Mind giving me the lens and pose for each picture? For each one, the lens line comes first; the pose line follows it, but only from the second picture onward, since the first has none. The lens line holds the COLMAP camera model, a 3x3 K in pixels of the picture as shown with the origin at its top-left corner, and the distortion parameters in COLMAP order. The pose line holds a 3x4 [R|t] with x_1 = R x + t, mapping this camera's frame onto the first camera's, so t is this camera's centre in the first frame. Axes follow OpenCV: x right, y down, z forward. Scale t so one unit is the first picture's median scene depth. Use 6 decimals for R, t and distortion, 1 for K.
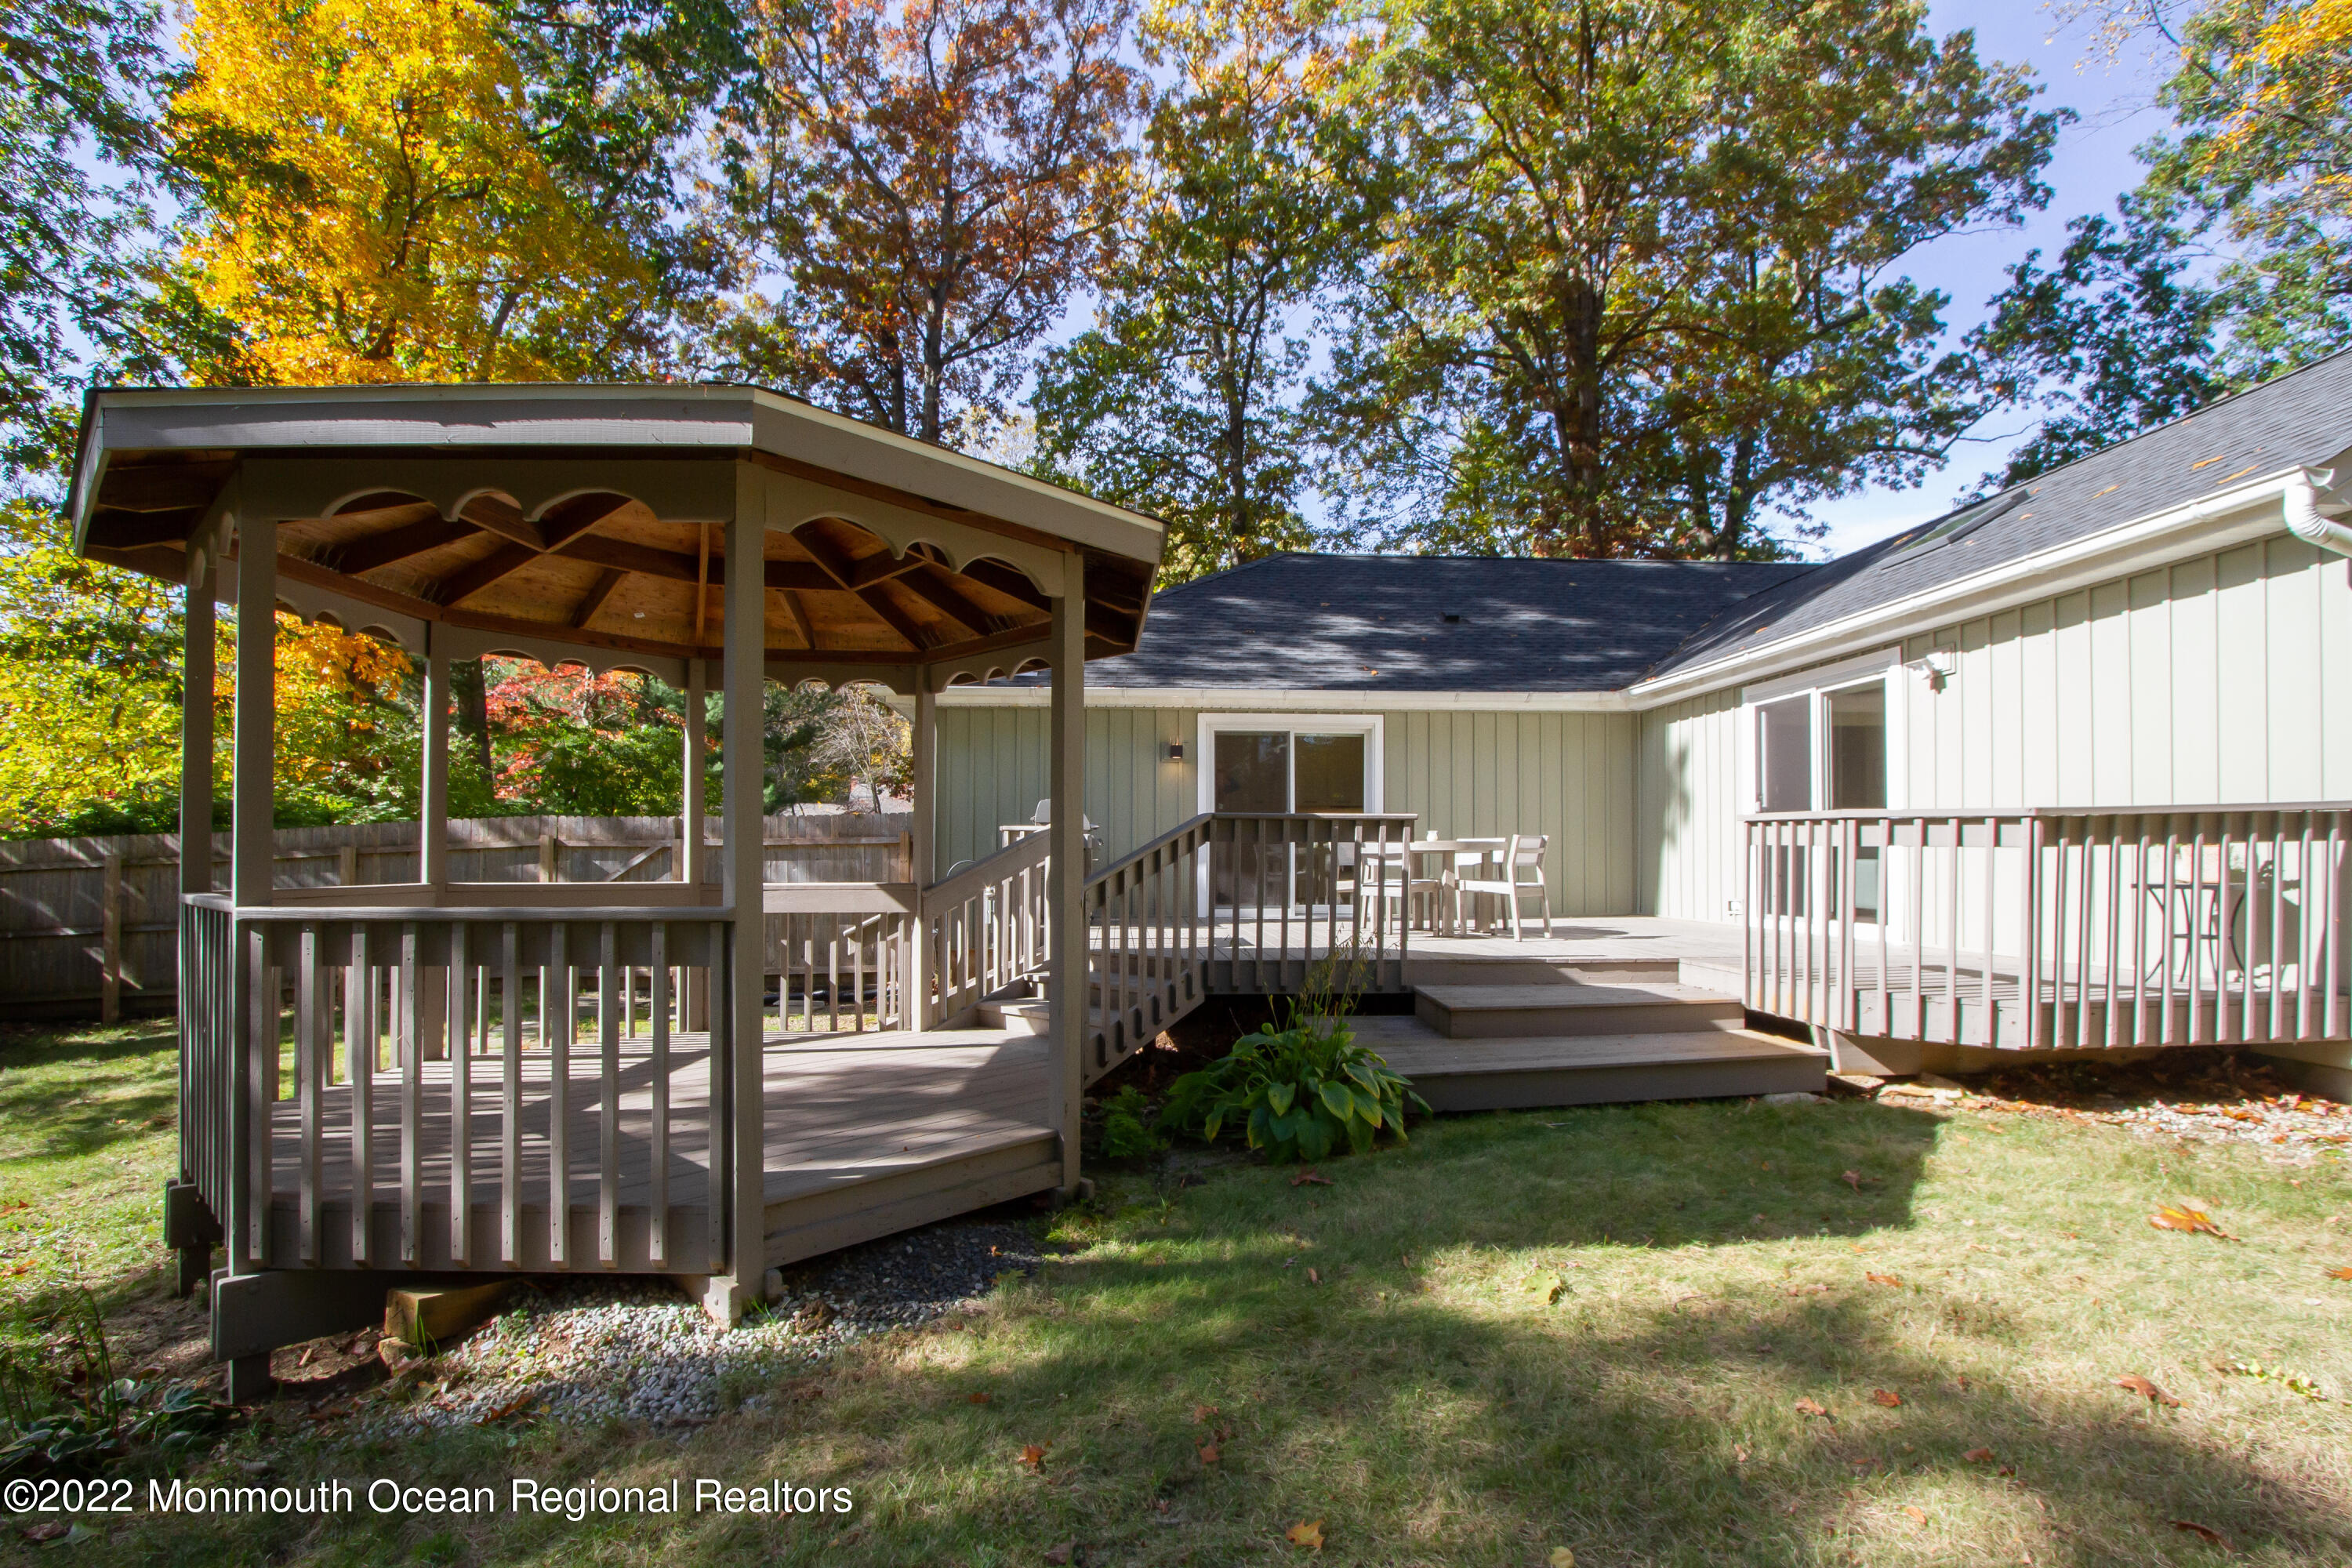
lens RADIAL K [[1044.2, 0, 1166.9], [0, 1044.2, 848.9], [0, 0, 1]] dist [-0.024932, 0.000255]
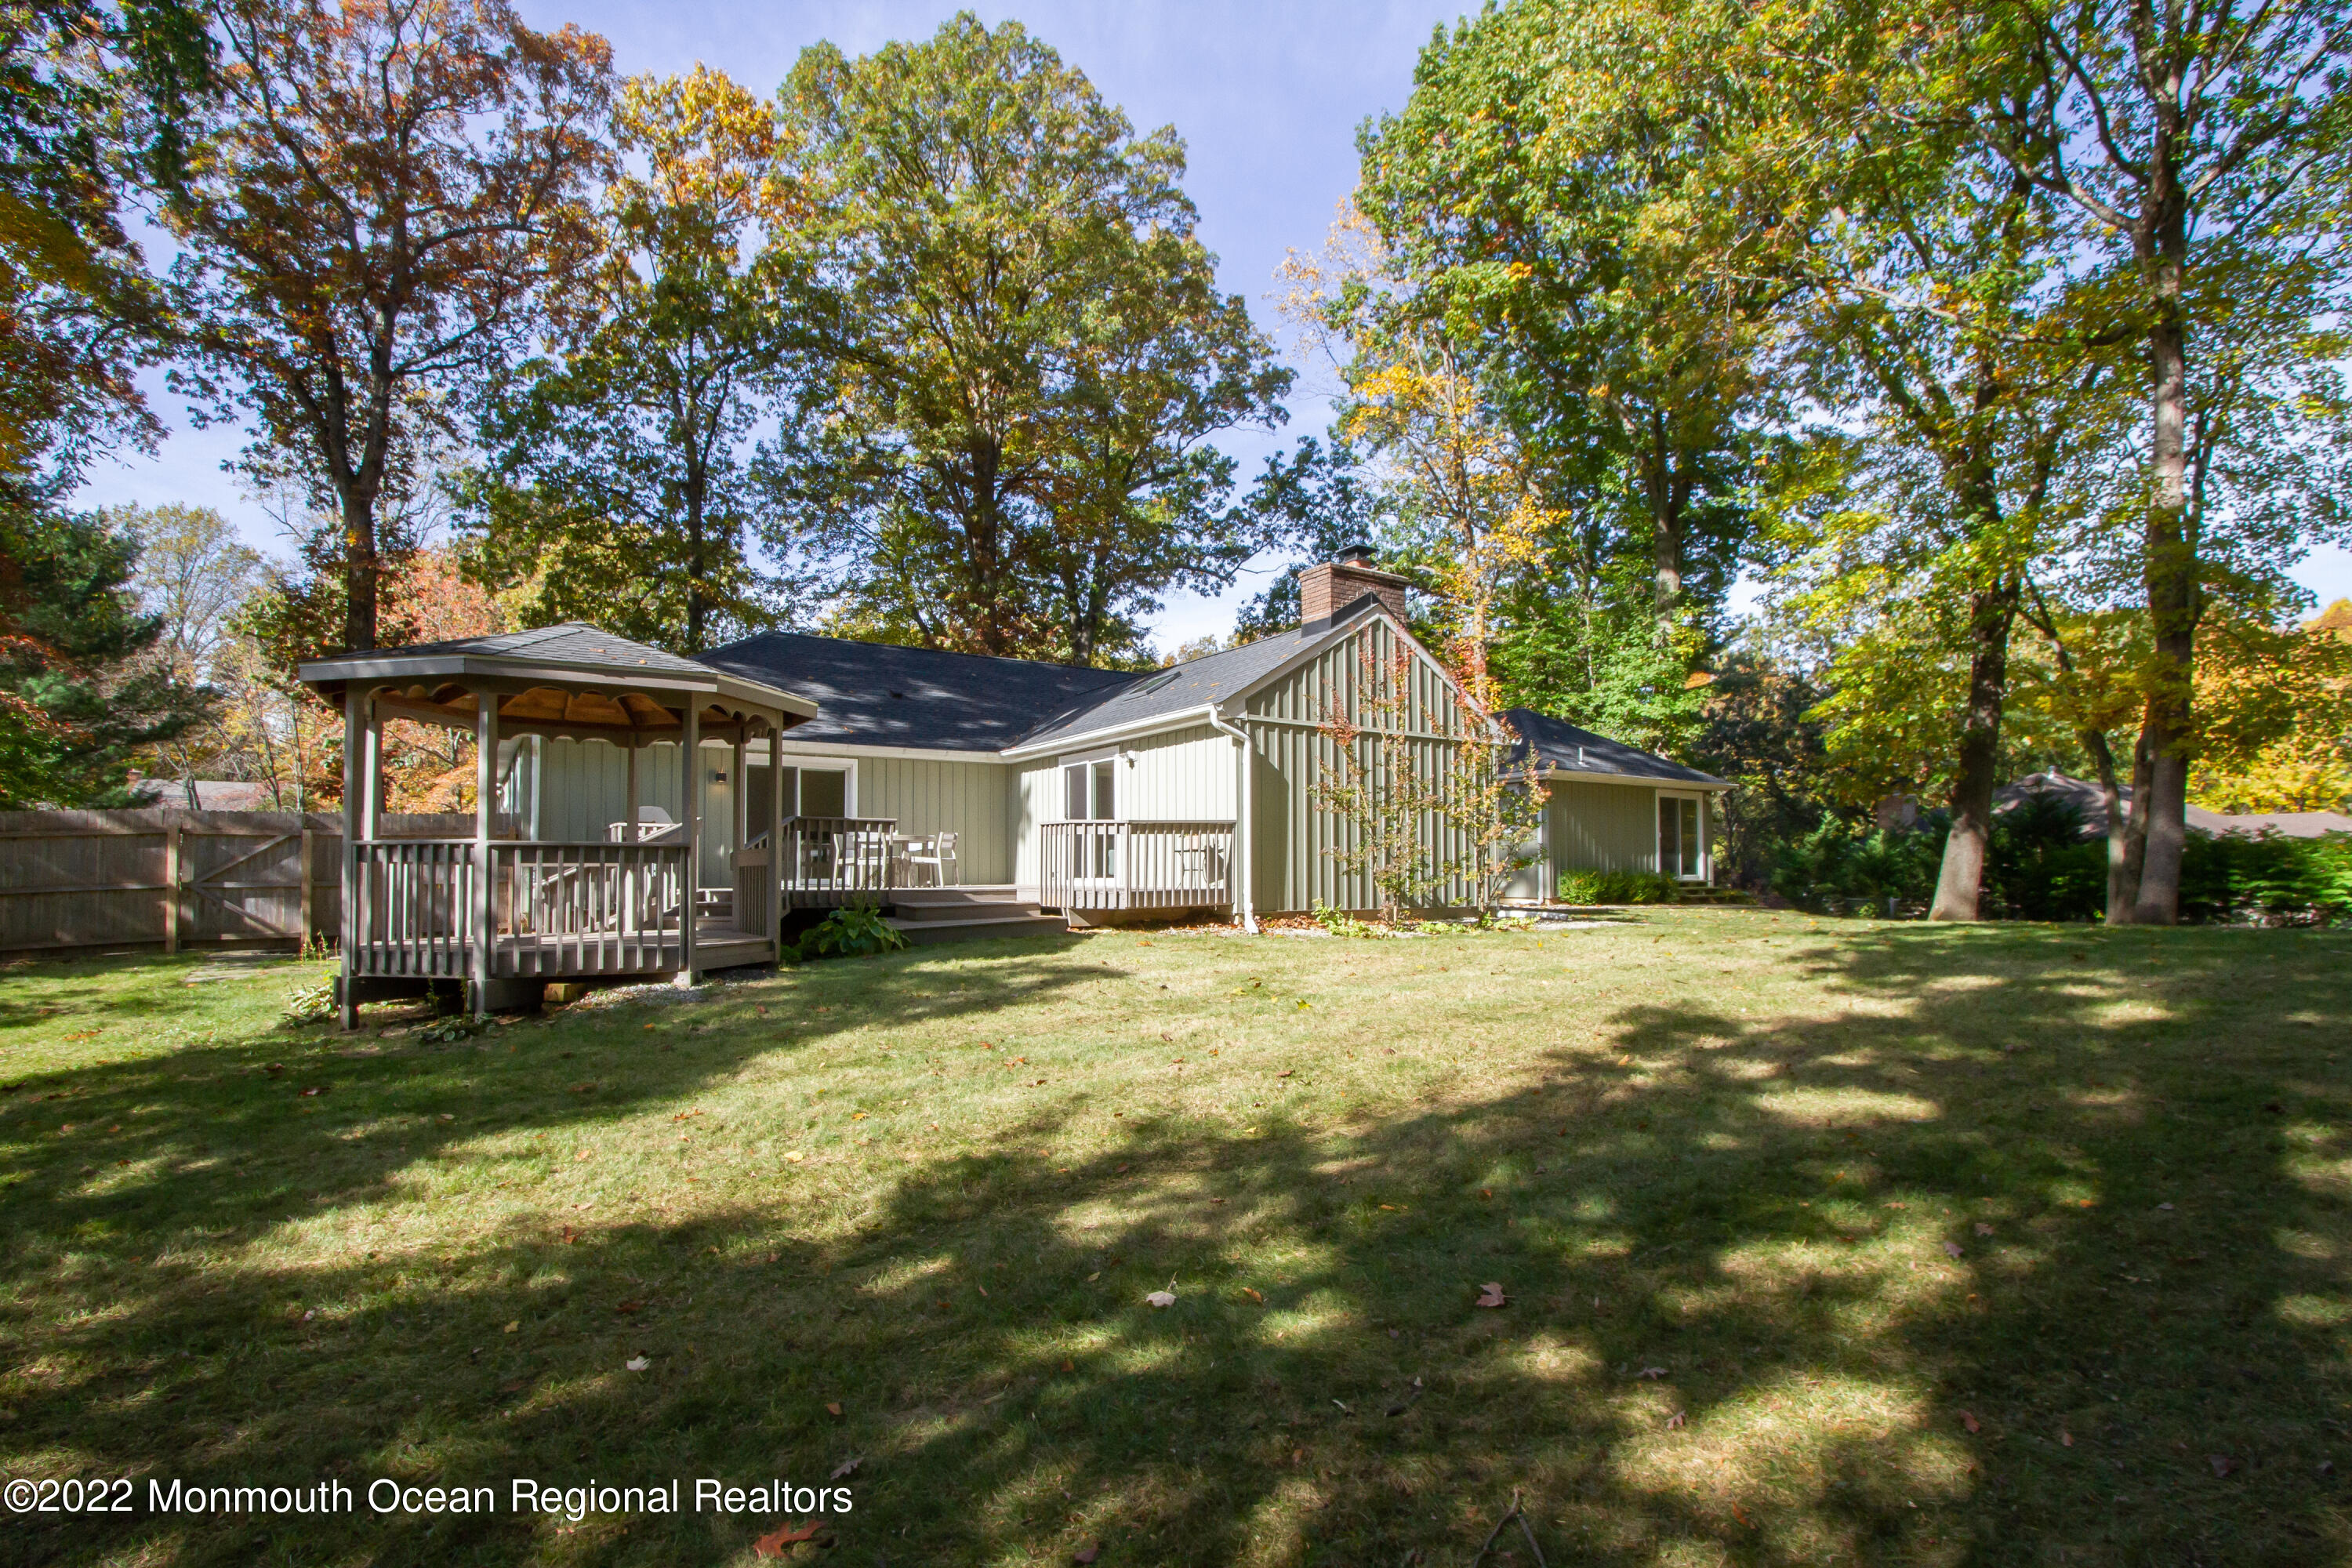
lens RADIAL K [[1078.3, 0, 1172.0], [0, 1078.3, 847.6], [0, 0, 1]] dist [-0.011955, -0.000212]
pose [[0.853513, 0.007824, 0.521012, -0.089439], [0.001898, 0.999834, -0.018123, 0.013769], [-0.521068, 0.016457, 0.853357, -0.243243]]
